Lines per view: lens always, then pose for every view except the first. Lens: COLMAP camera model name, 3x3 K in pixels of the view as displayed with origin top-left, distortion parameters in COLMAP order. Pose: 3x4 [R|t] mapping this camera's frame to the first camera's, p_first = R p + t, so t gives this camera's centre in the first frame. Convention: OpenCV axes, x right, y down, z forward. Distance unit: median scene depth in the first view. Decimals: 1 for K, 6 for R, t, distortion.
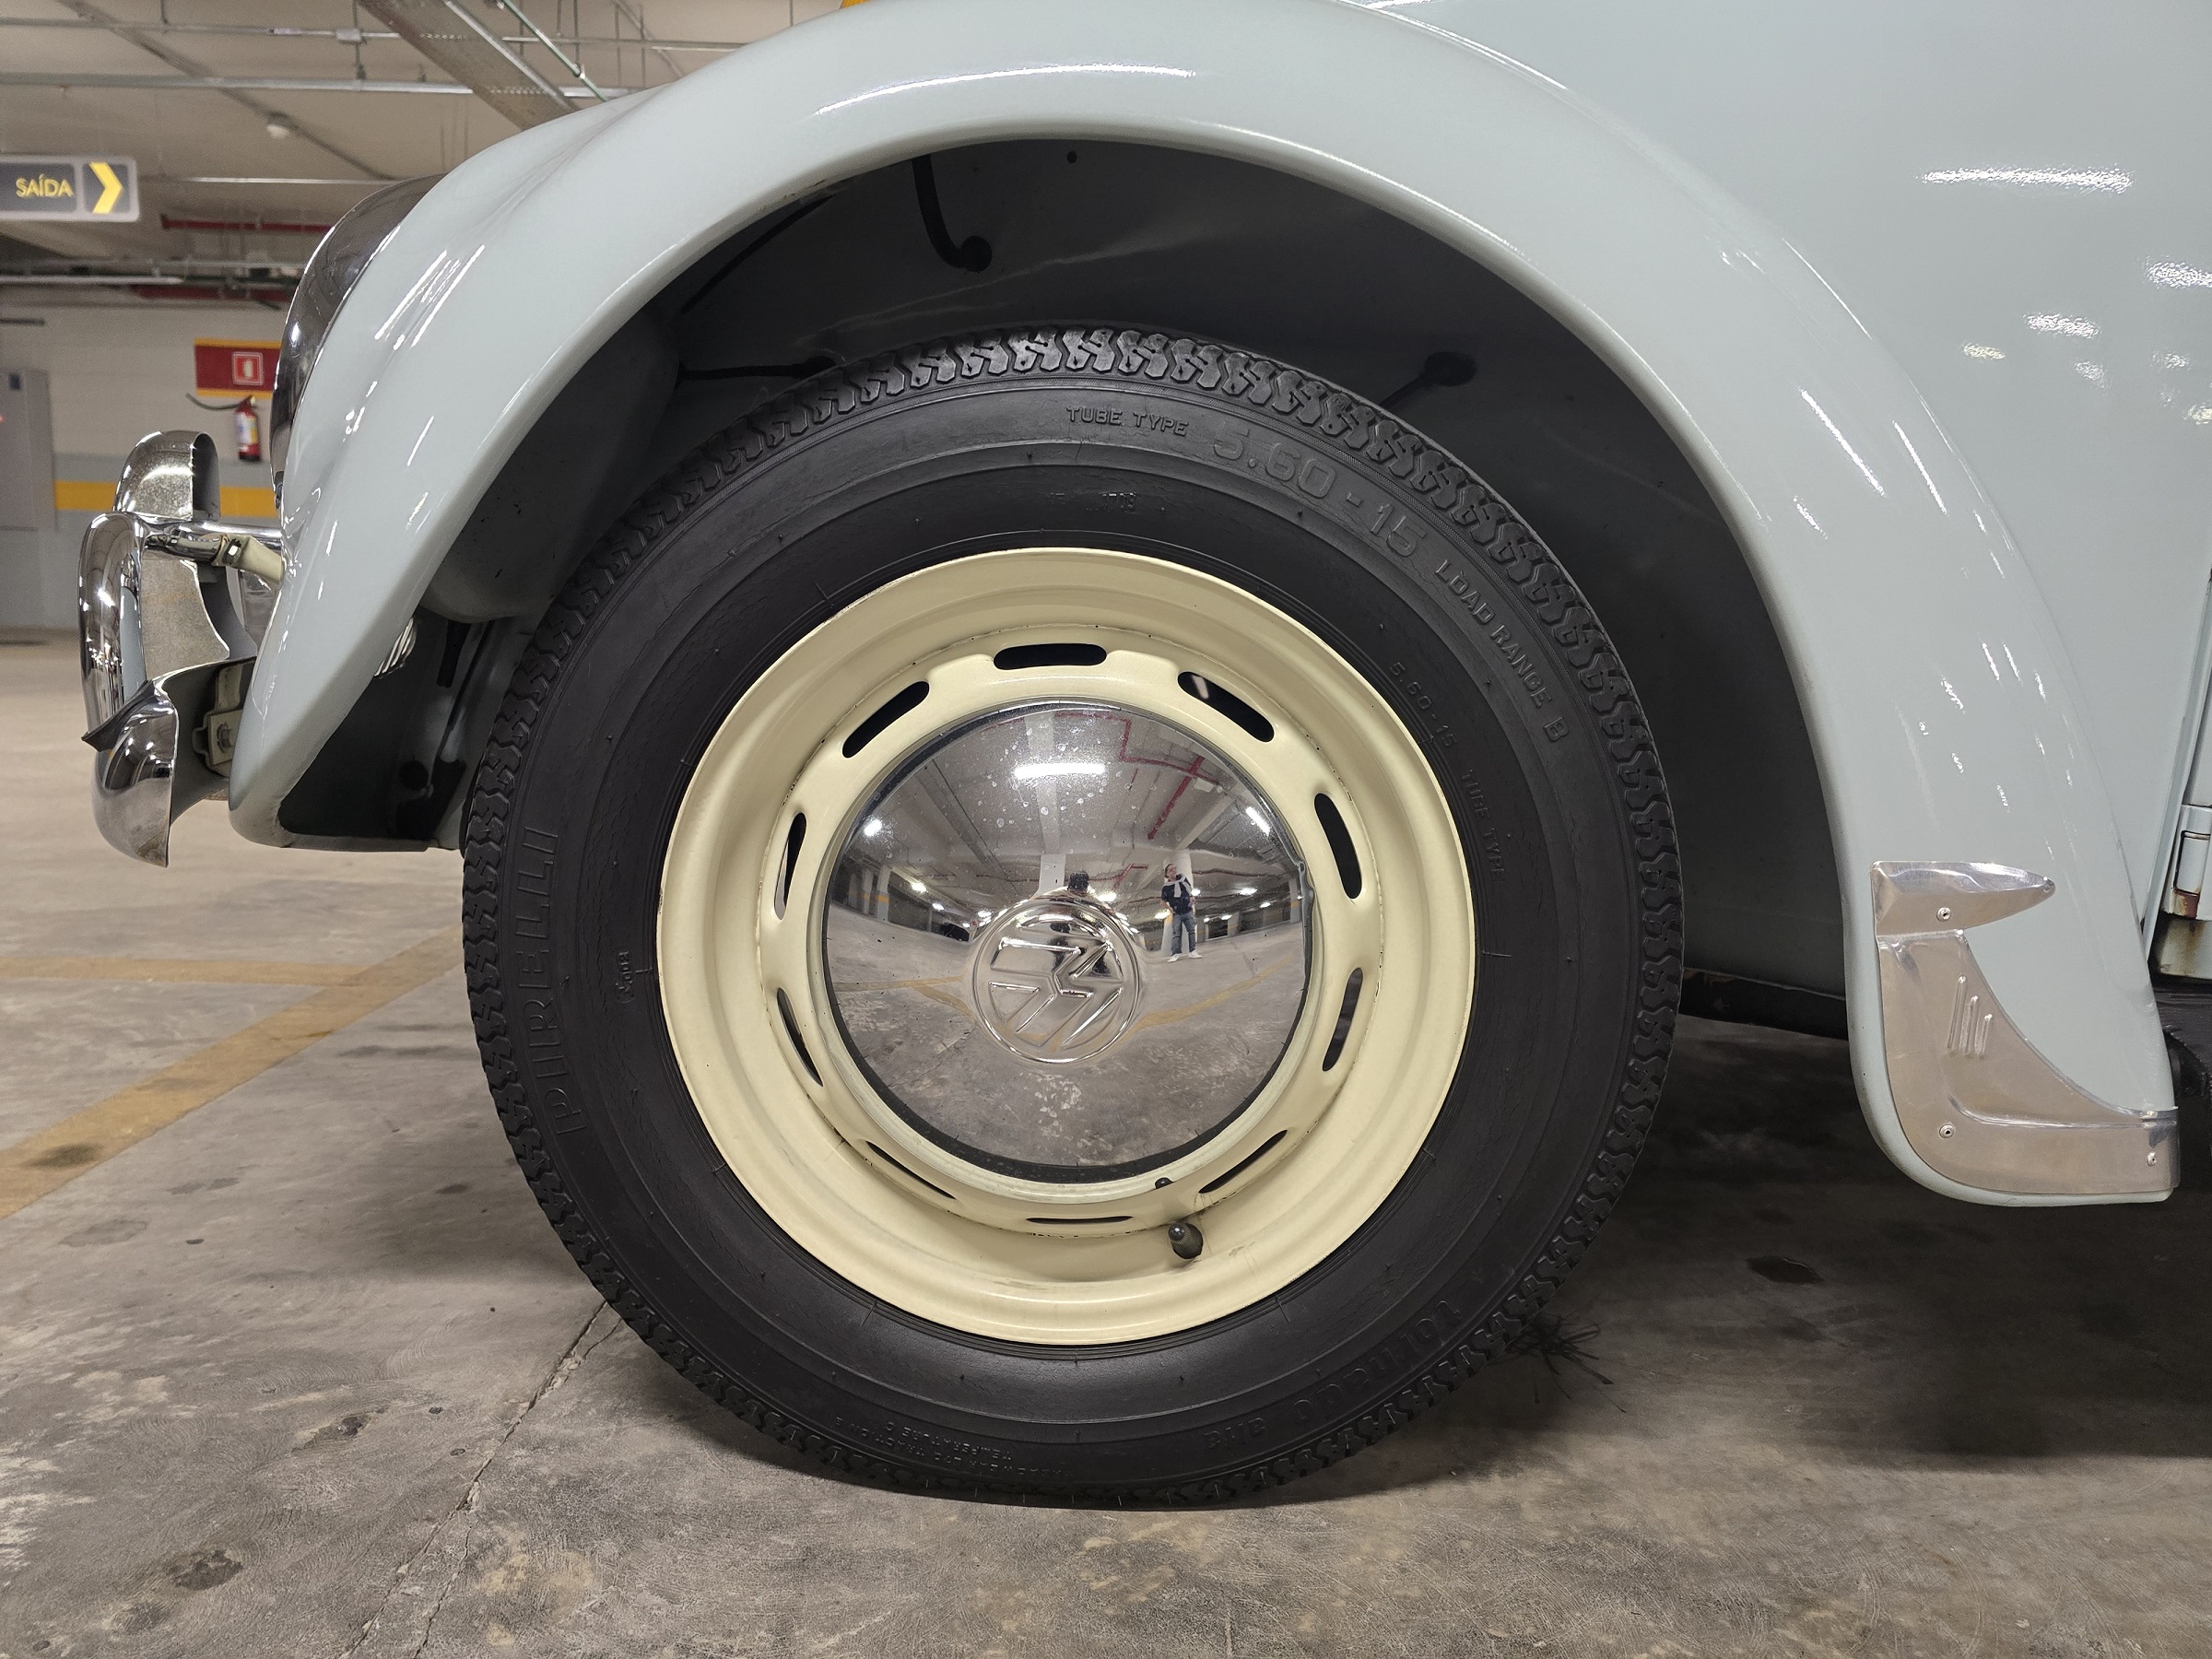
lens RADIAL K [[1534.3, 0, 1106.0], [0, 1534.3, 829.5], [0, 0, 1]] dist [0.057563, -0.059673]
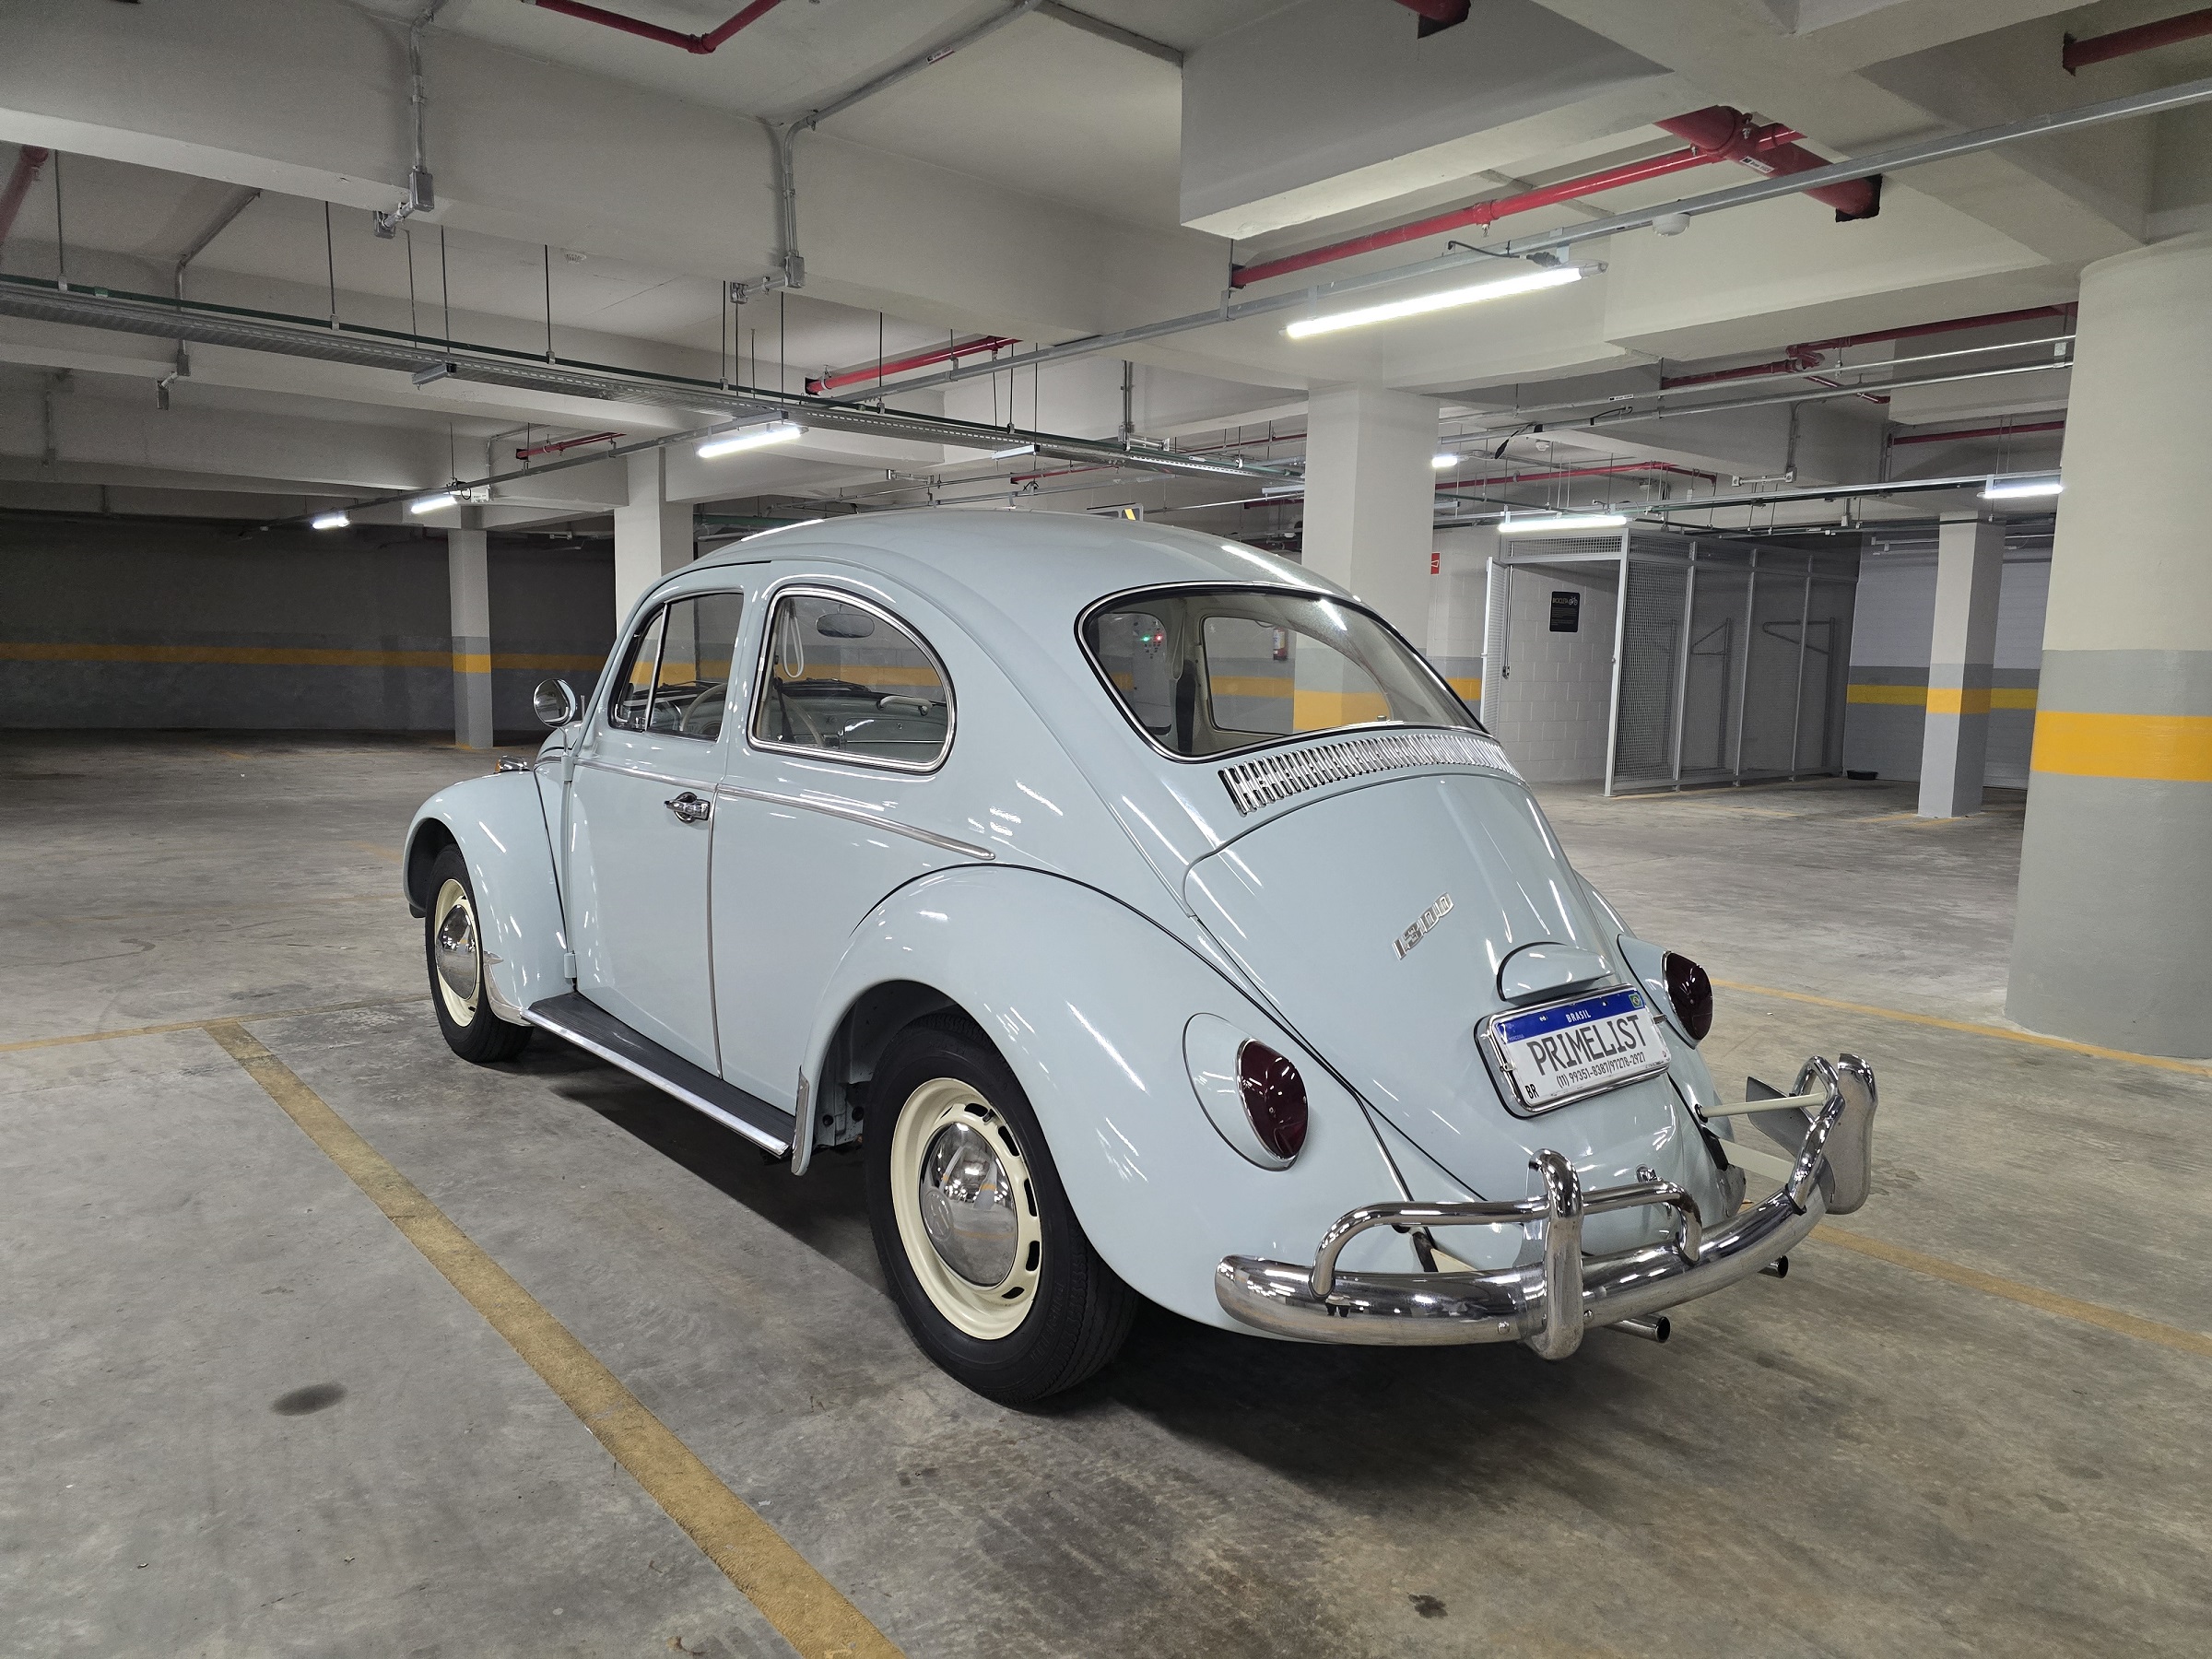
lens RADIAL K [[1476.0, 0, 1106.2], [0, 1476.0, 838.9], [0, 0, 1]] dist [0.057794, -0.055400]
pose [[0.672081, 0.073075, -0.736863, 3.736559], [-0.117642, 0.993017, -0.008822, -0.375190], [0.731073, 0.092615, 0.675985, -0.654547]]
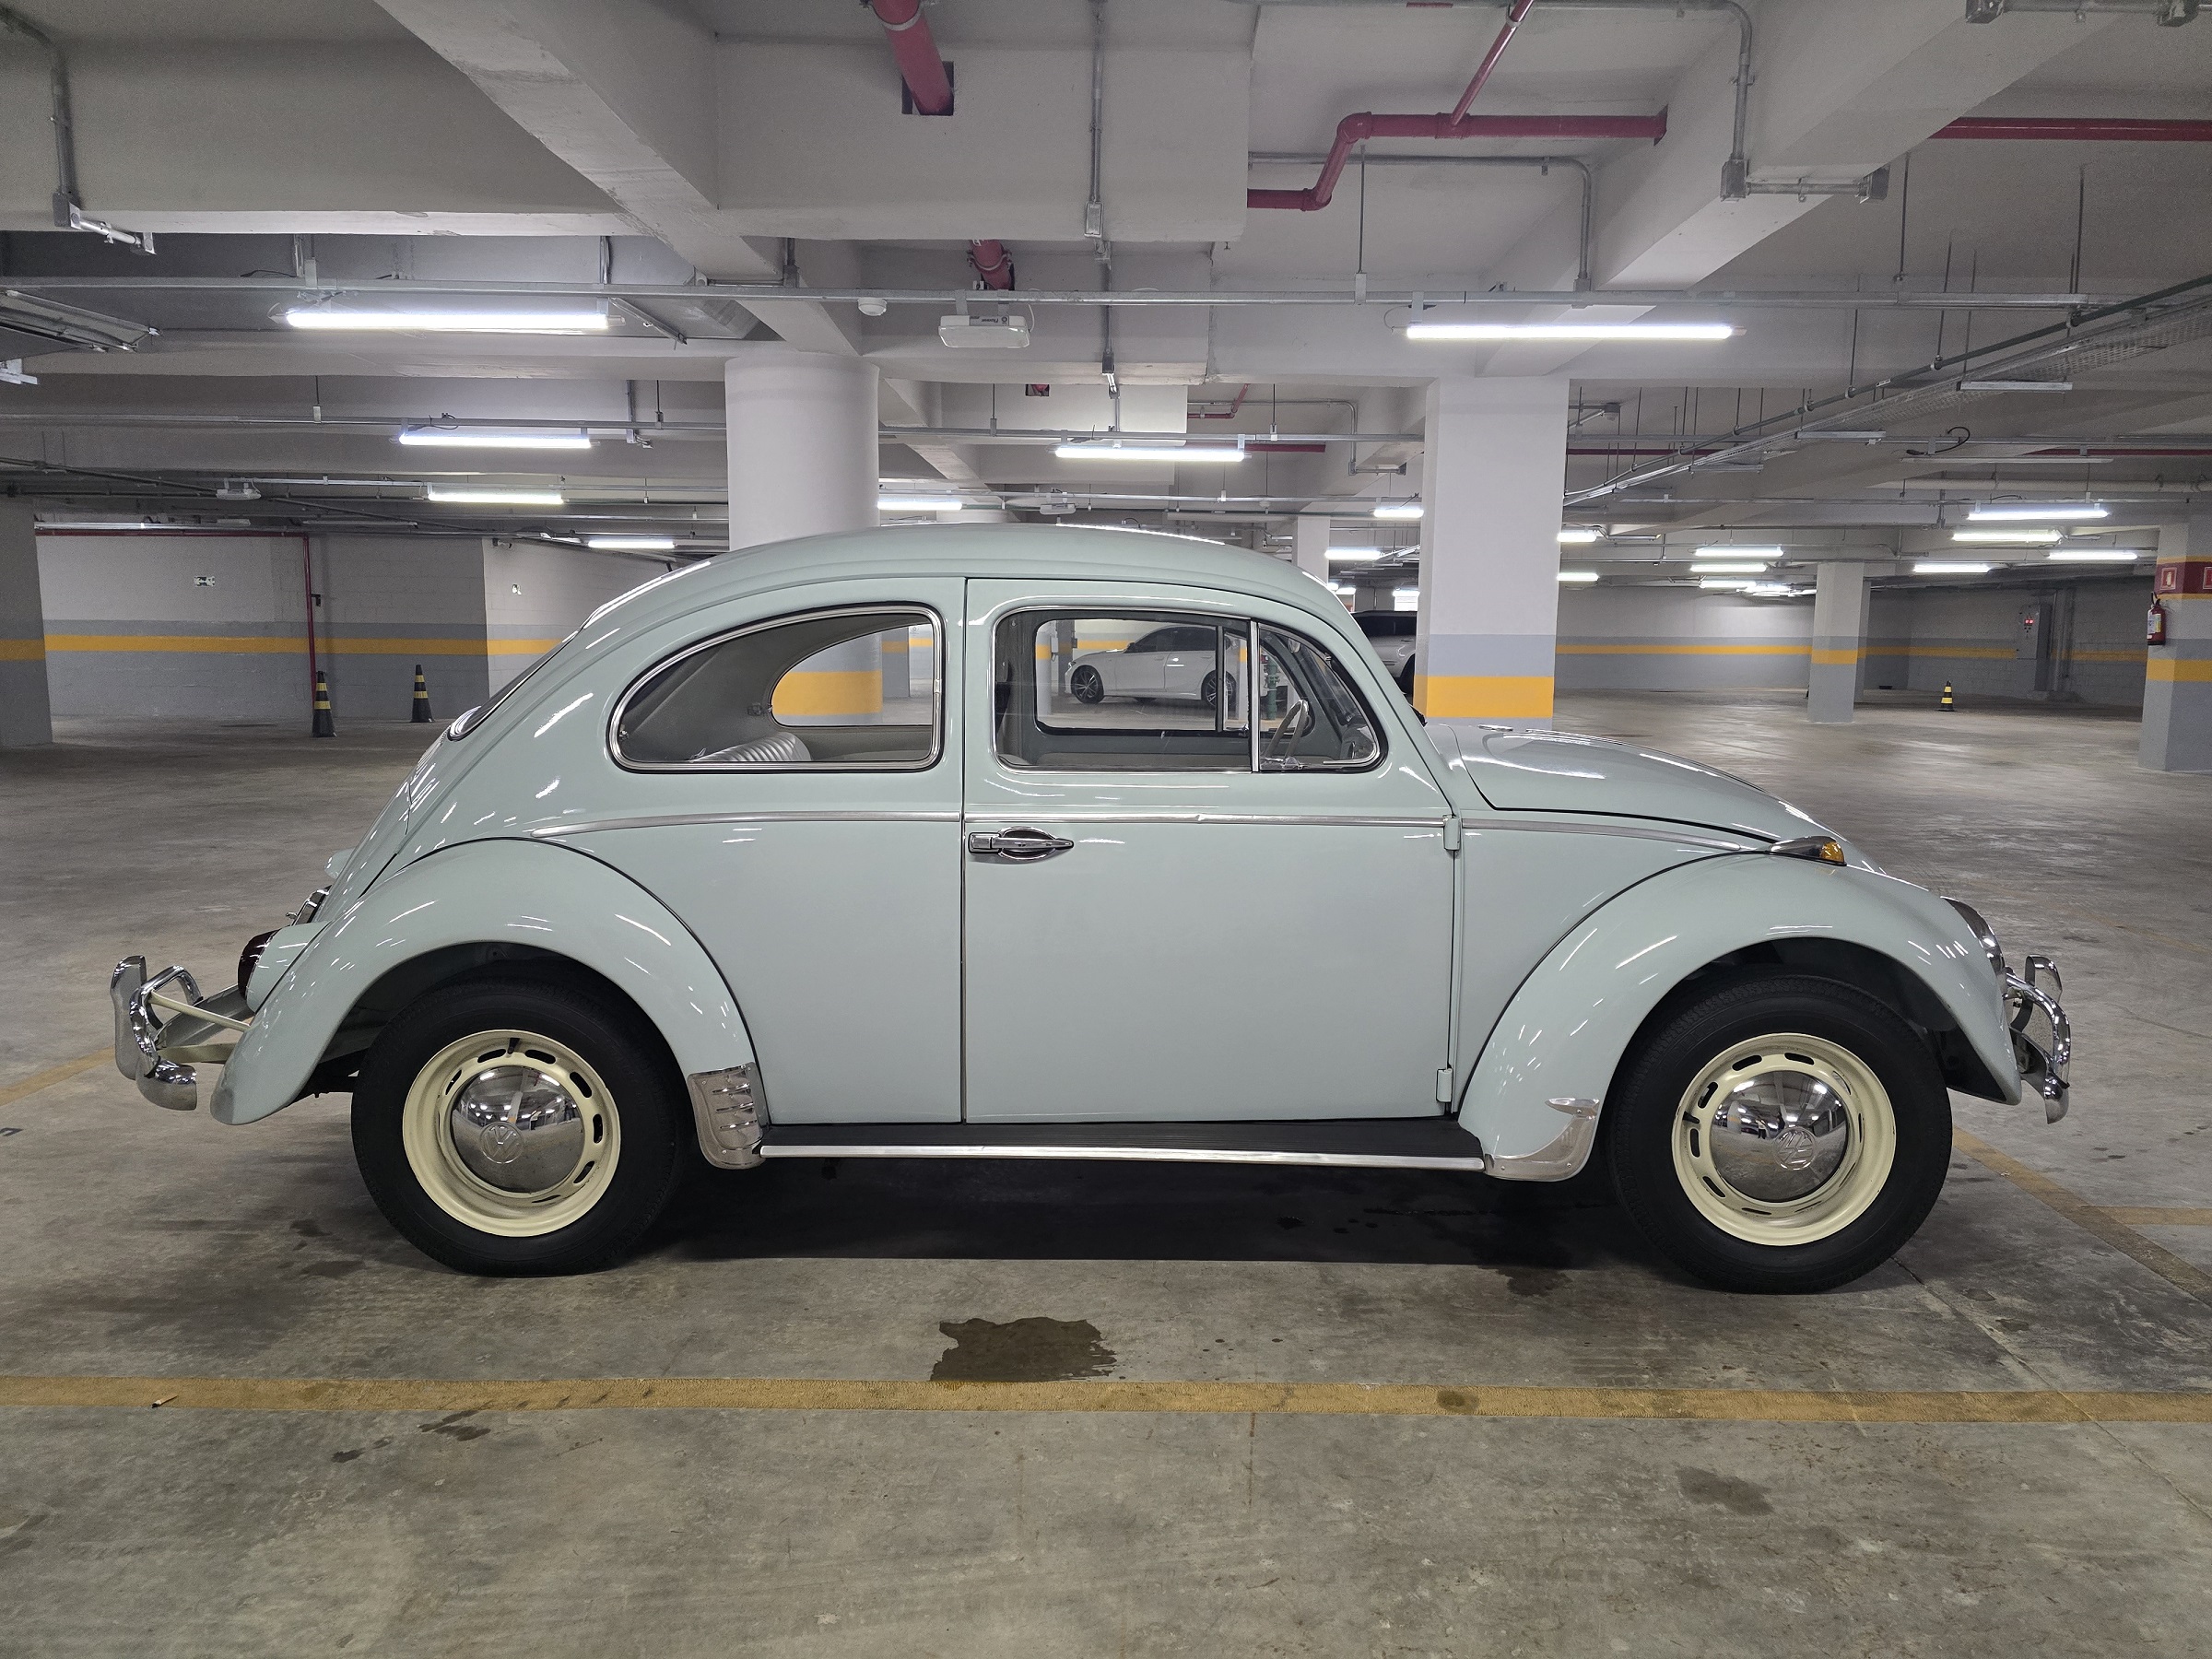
lens RADIAL K [[1476.0, 0, 1106.2], [0, 1476.0, 838.9], [0, 0, 1]] dist [0.057794, -0.055400]
pose [[-0.999076, -0.034100, -0.026173, 1.231120], [-0.040496, 0.950853, 0.306982, -1.325940], [0.014418, 0.307758, -0.951355, 4.089135]]
